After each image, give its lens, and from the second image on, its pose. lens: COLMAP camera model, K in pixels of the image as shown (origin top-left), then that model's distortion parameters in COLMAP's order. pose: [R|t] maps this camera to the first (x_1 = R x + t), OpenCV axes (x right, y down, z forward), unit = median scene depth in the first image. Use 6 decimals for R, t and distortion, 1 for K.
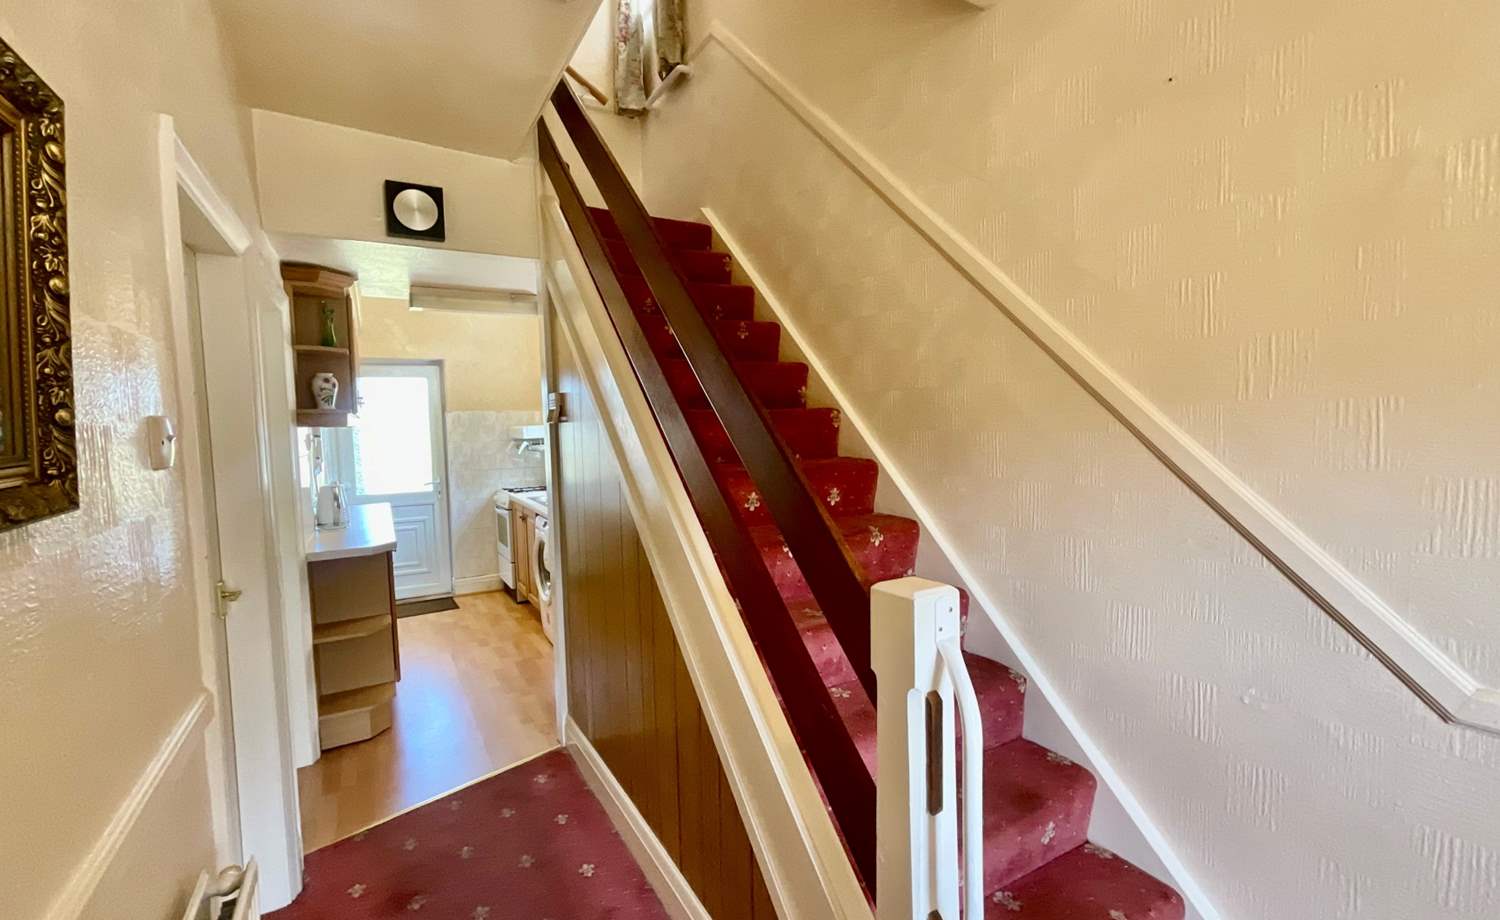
lens RADIAL K [[608.3, 0, 749.3], [0, 608.3, 464.4], [0, 0, 1]] dist [-0.001077, 0.000534]
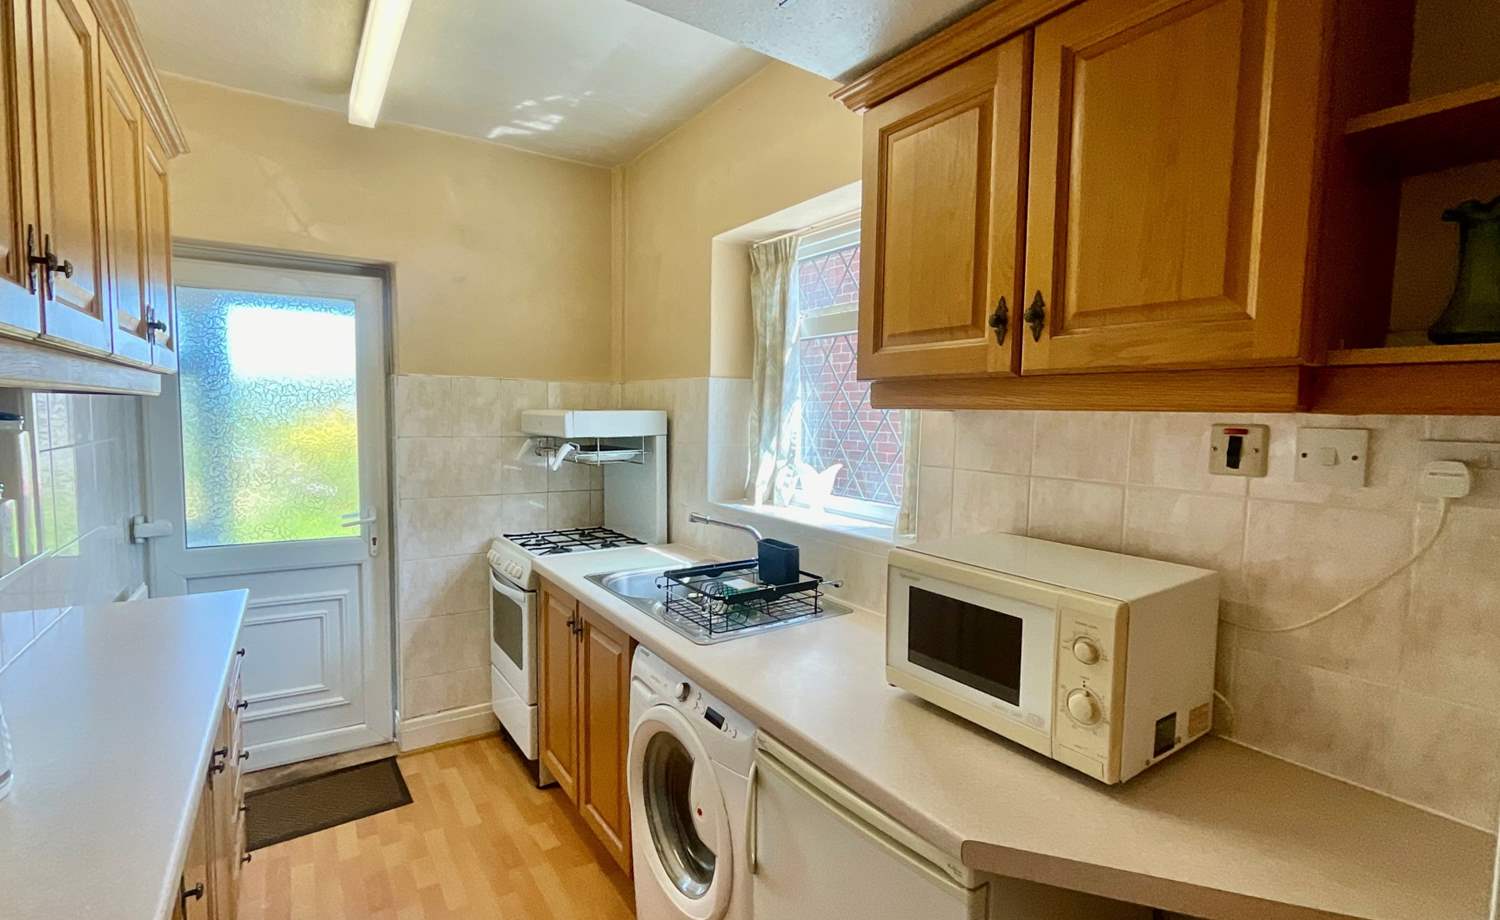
lens RADIAL K [[658.4, 0, 750.0], [0, 658.4, 458.1], [0, 0, 1]] dist [-0.001269, 0.000407]
pose [[0.998054, 0.030523, 0.054365, -0.247005], [-0.030457, 0.999534, -0.002040, -0.028654], [-0.054402, 0.000381, 0.998519, 0.470820]]
